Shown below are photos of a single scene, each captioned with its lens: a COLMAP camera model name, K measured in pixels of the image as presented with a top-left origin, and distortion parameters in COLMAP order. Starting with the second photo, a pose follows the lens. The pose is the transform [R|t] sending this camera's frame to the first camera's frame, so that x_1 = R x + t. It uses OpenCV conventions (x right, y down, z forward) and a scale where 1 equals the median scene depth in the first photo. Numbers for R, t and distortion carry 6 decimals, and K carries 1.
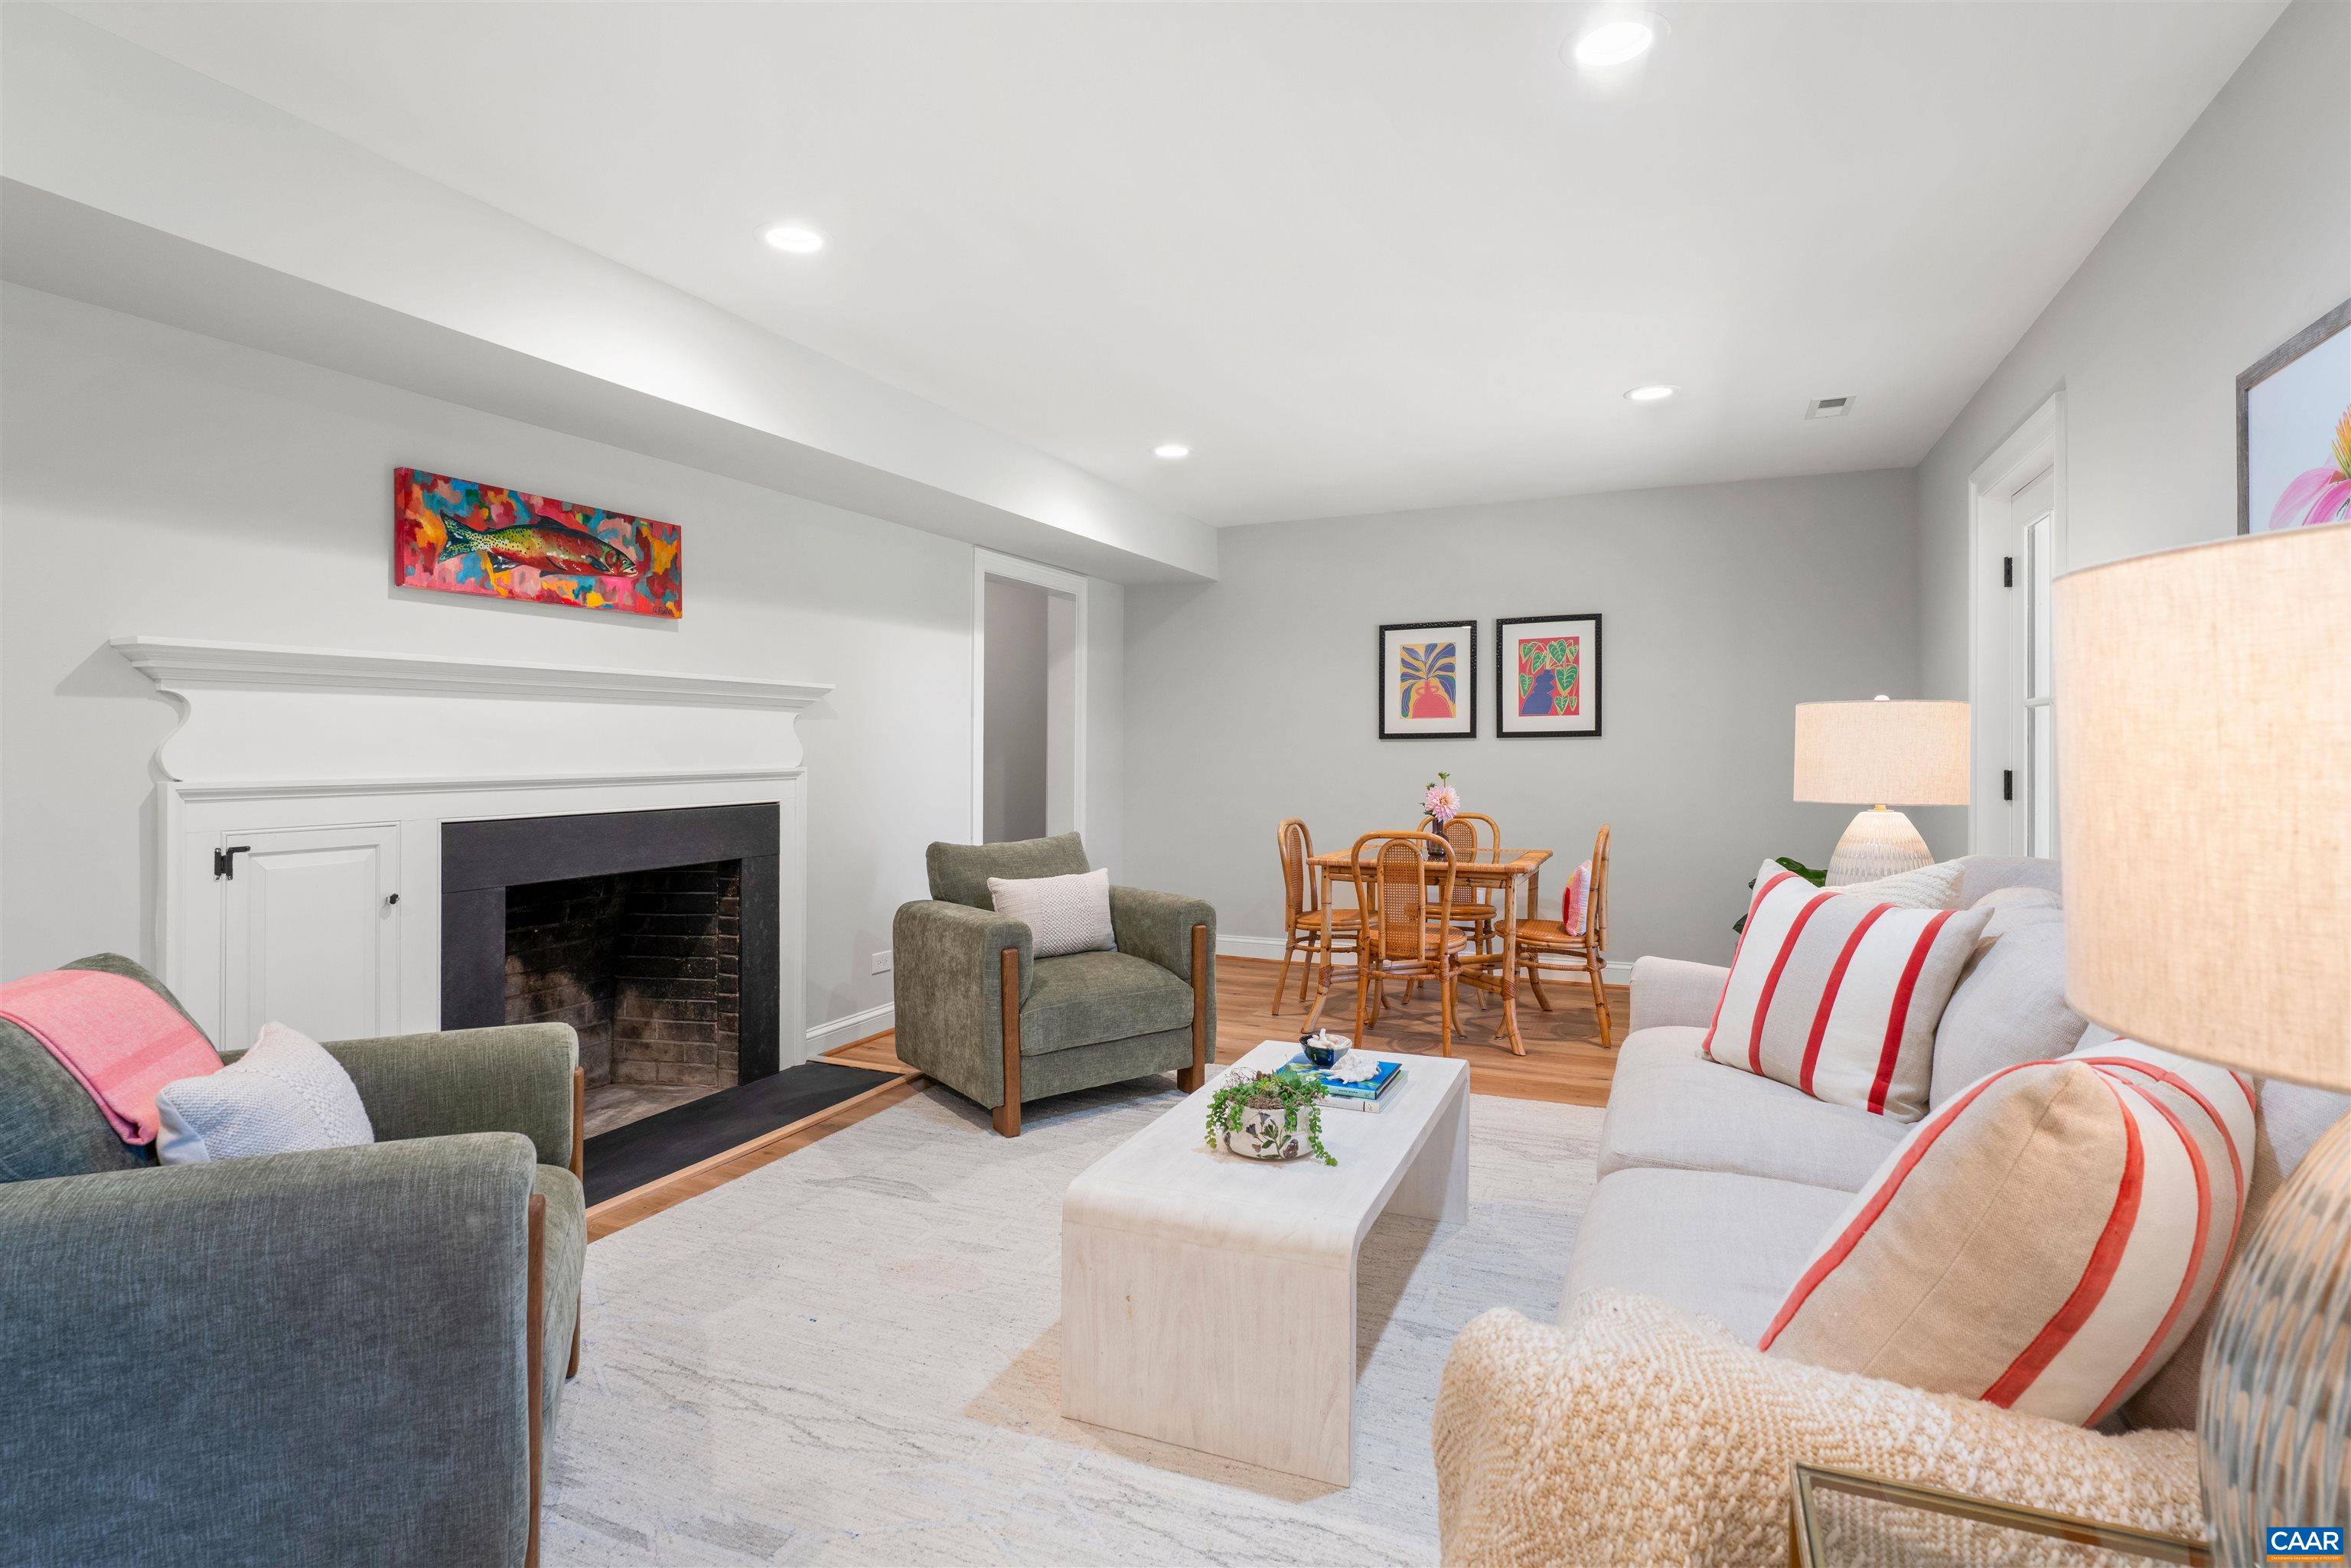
lens RADIAL K [[1180.9, 0, 1171.5], [0, 1180.9, 757.8], [0, 0, 1]] dist [-0.000062, -0.000068]
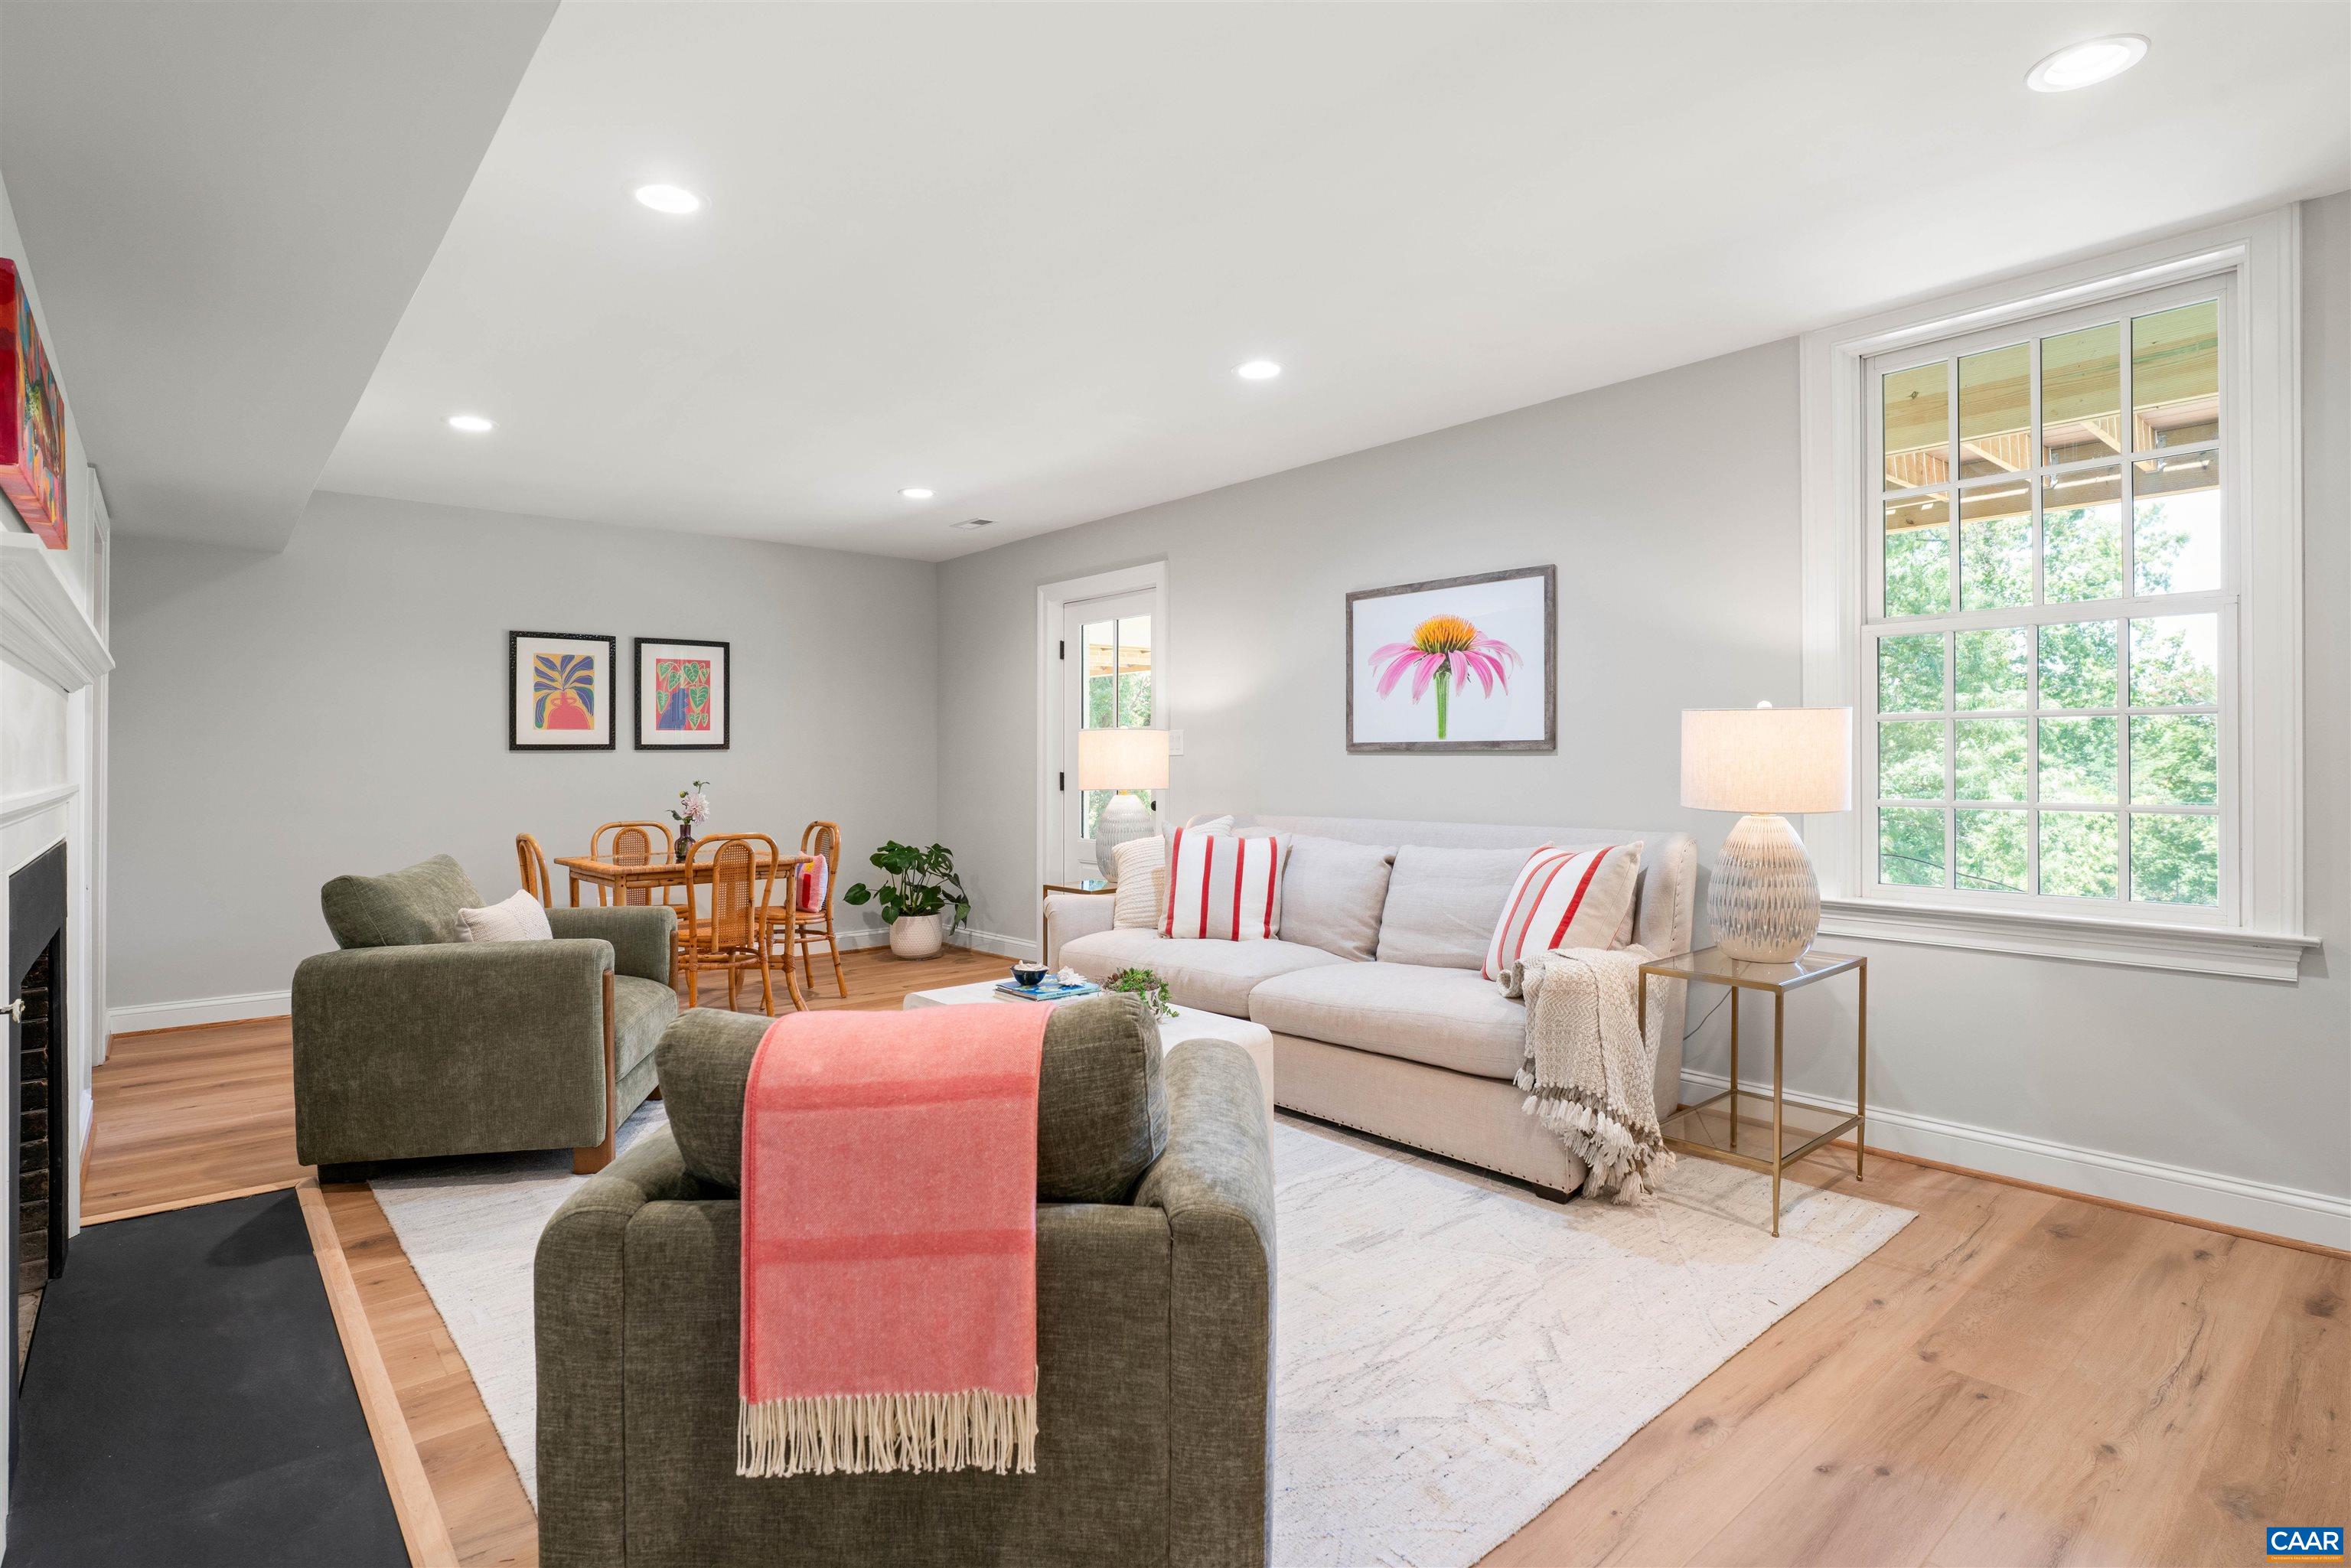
lens RADIAL K [[1180.9, 0, 1171.5], [0, 1180.9, 757.8], [0, 0, 1]] dist [-0.000062, -0.000068]
pose [[0.428644, 0.002967, 0.903468, -0.803657], [0.010893, 0.999905, -0.008452, 0.007194], [-0.903408, 0.013464, 0.428571, 0.200592]]
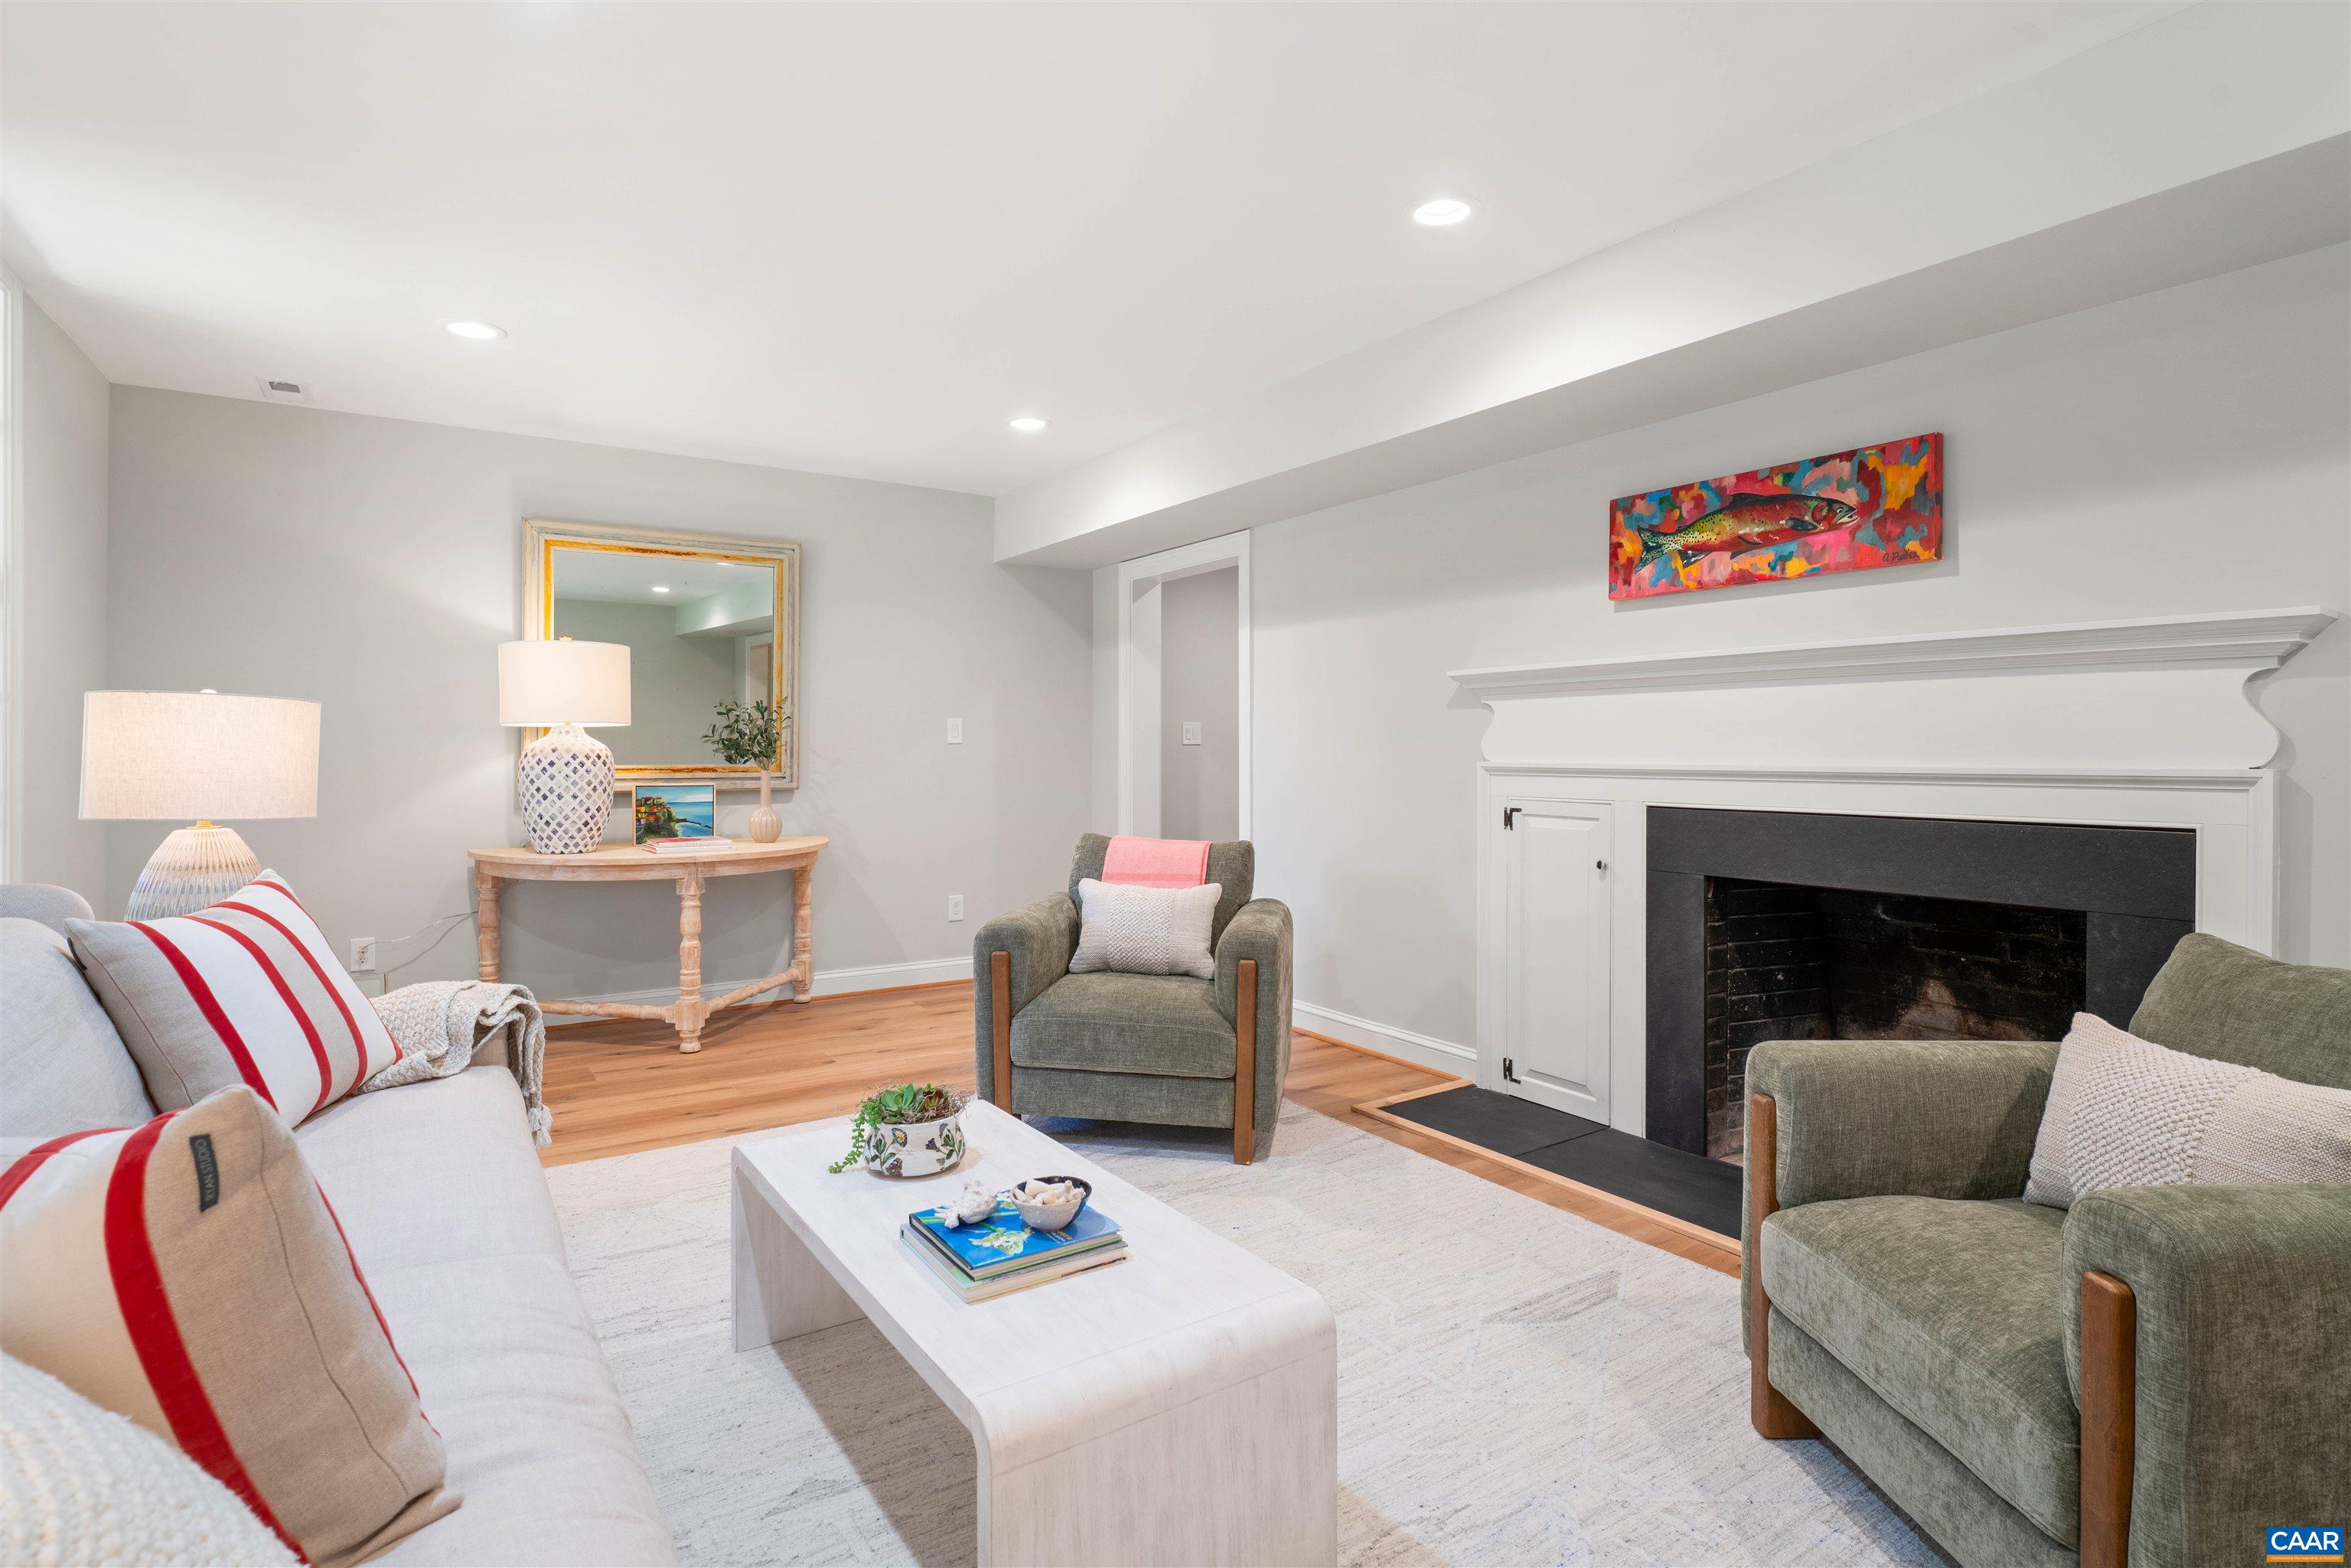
lens RADIAL K [[1191.4, 0, 1171.3], [0, 1191.4, 738.1], [0, 0, 1]] dist [-0.001770, -0.000227]
pose [[-0.540125, 0.003011, -0.841580, 0.505612], [0.001871, 0.999995, 0.002377, -0.010990], [0.841583, -0.000291, -0.540128, 1.100396]]
